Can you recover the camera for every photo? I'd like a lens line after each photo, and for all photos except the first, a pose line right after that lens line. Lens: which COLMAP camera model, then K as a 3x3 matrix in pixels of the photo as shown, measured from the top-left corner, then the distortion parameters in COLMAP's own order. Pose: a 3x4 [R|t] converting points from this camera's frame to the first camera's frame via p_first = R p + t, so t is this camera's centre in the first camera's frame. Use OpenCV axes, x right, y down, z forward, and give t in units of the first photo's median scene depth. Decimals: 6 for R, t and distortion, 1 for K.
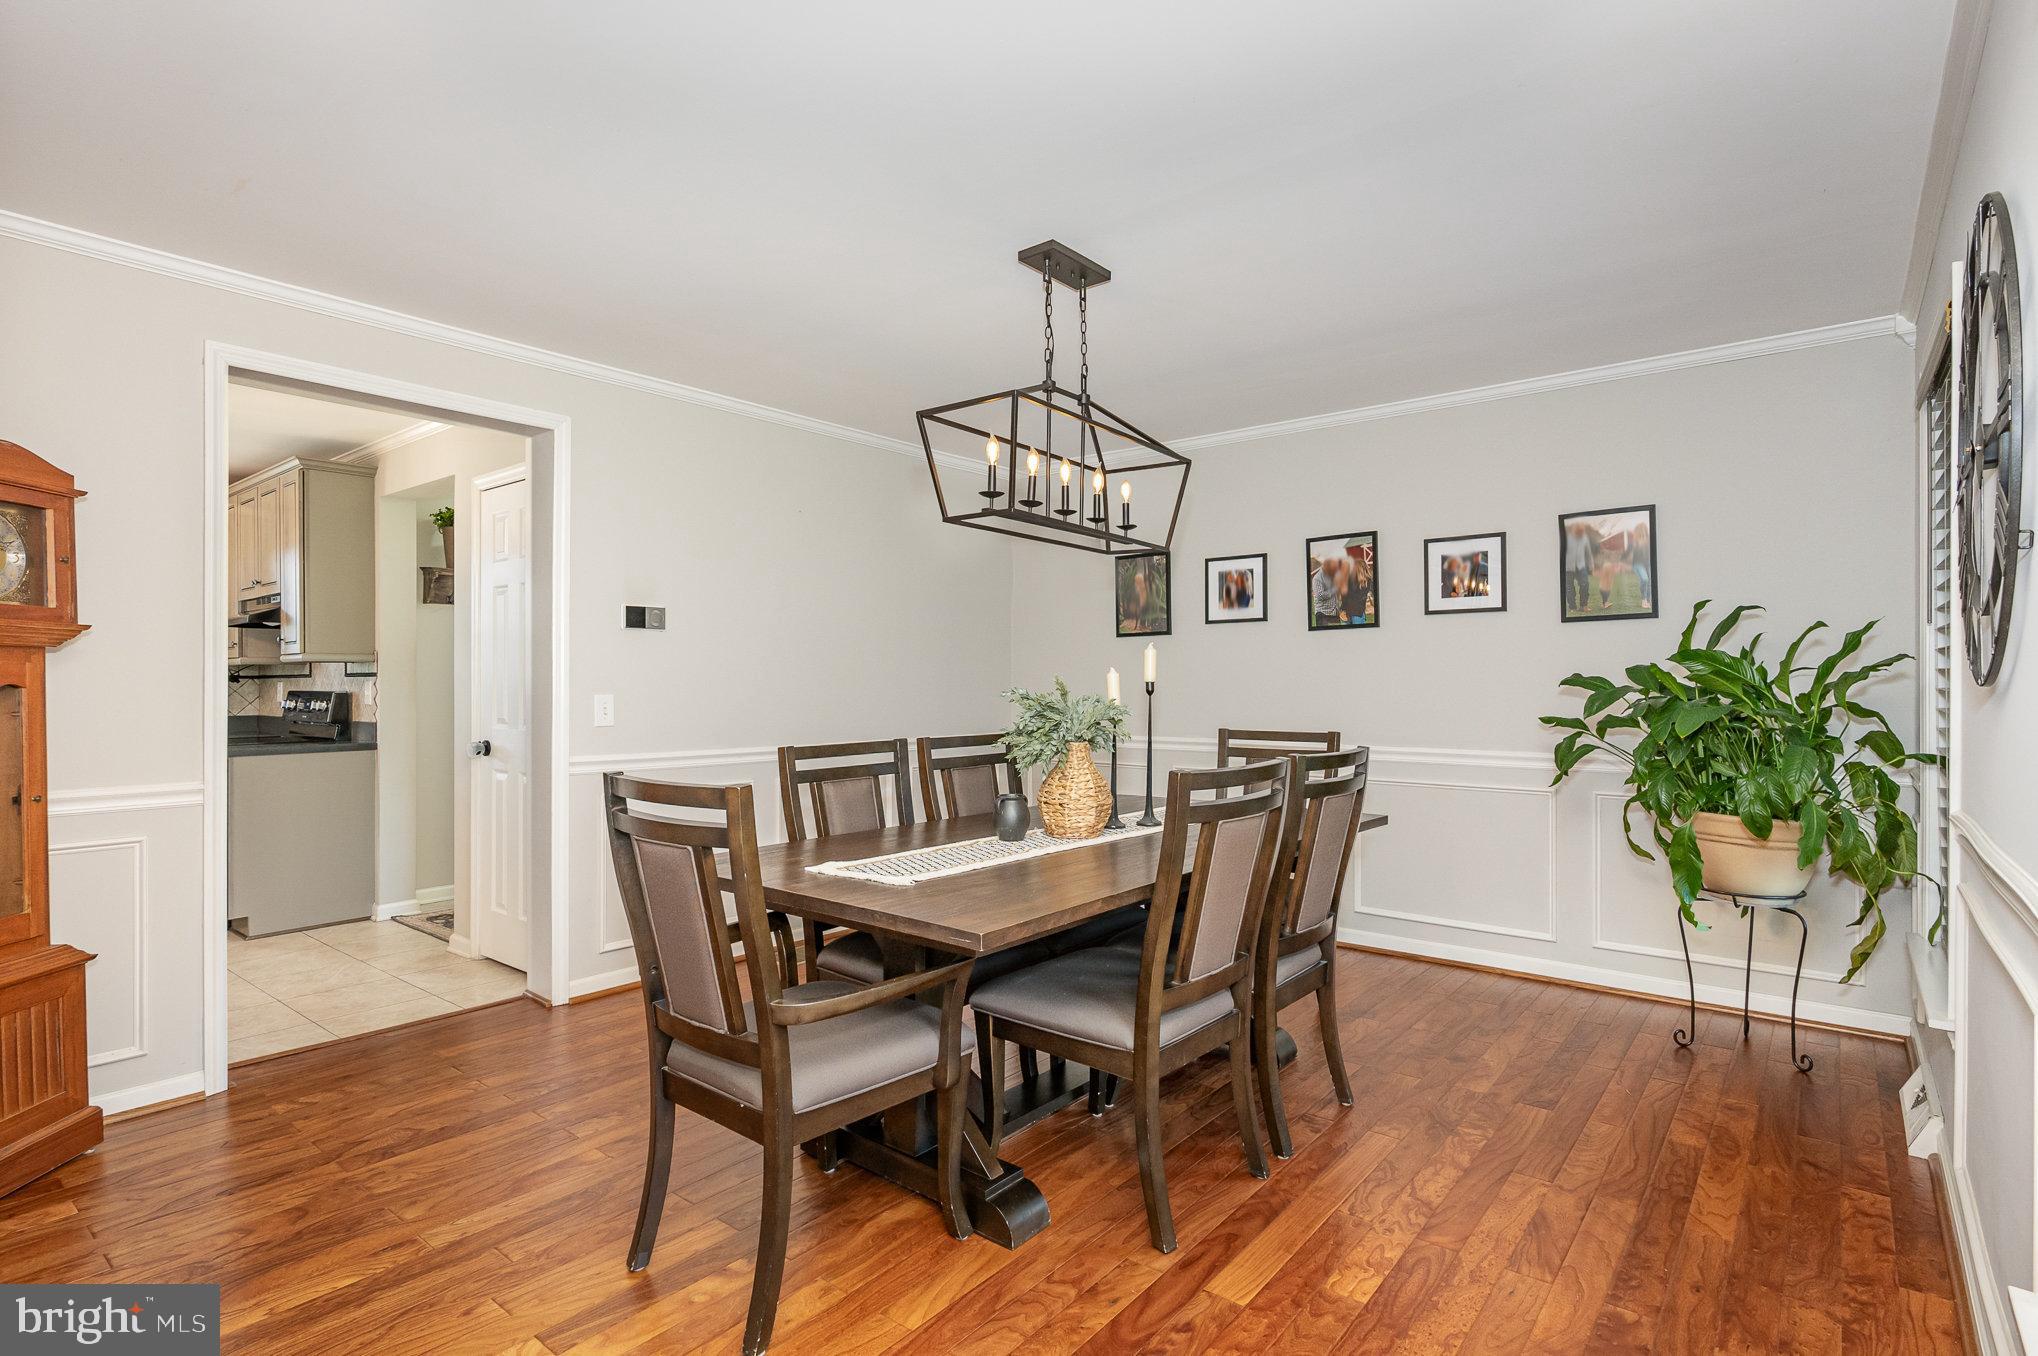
lens RADIAL K [[1005.9, 0, 1004.2], [0, 1005.9, 674.8], [0, 0, 1]] dist [0.004112, 0.000822]
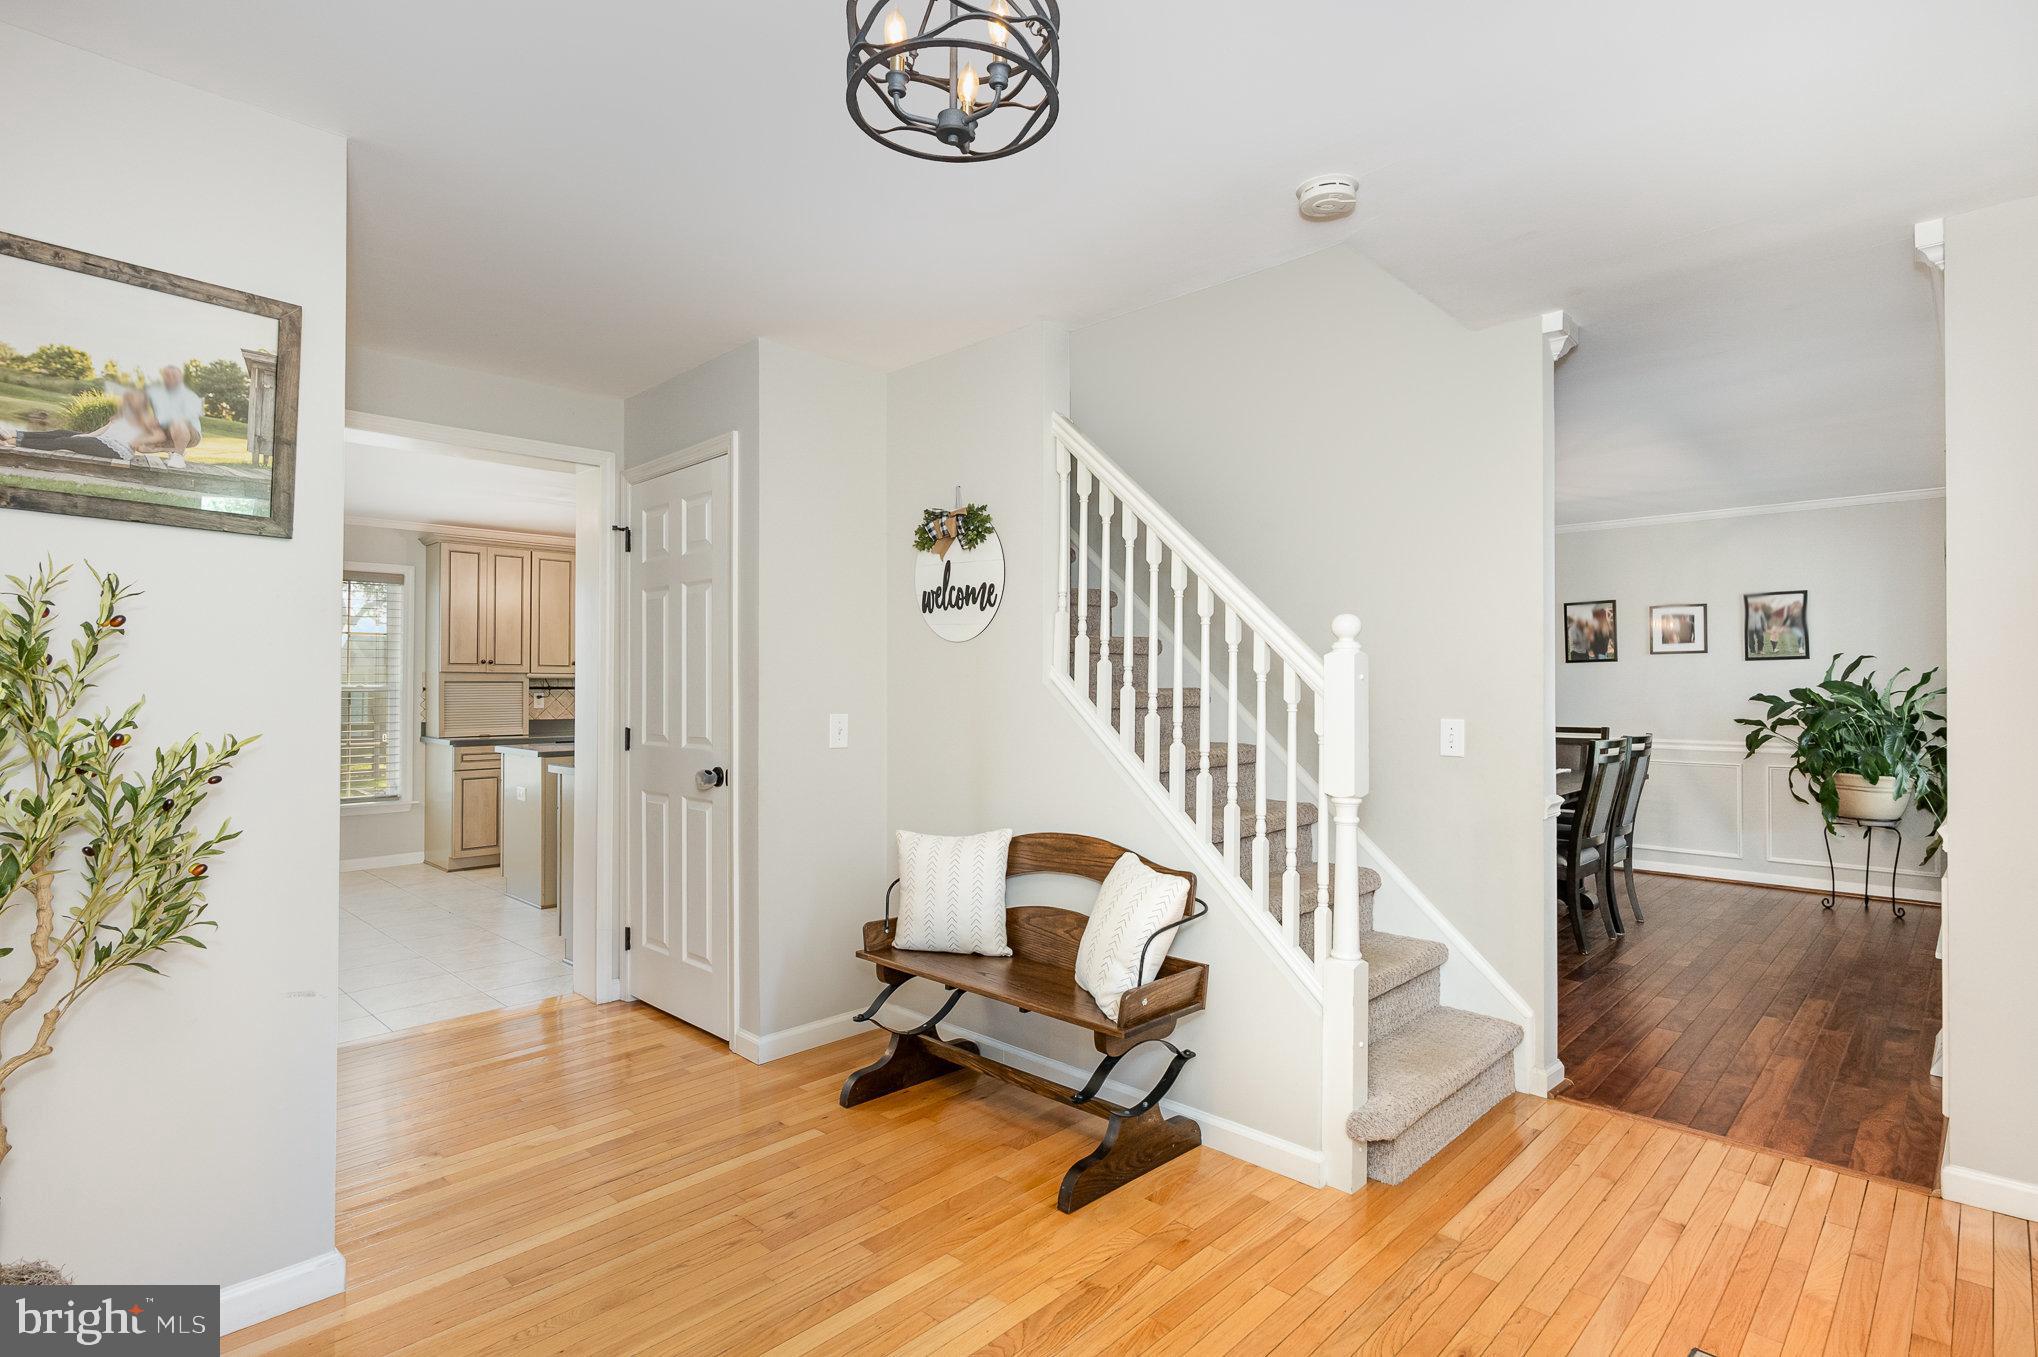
lens RADIAL K [[1005.9, 0, 1008.3], [0, 1005.9, 673.2], [0, 0, 1]] dist [0.004112, 0.000822]
pose [[0.996730, 0.000866, -0.080802, -0.554933], [-0.001401, 0.999977, -0.006563, -0.022488], [0.080794, 0.006655, 0.996709, -0.794565]]
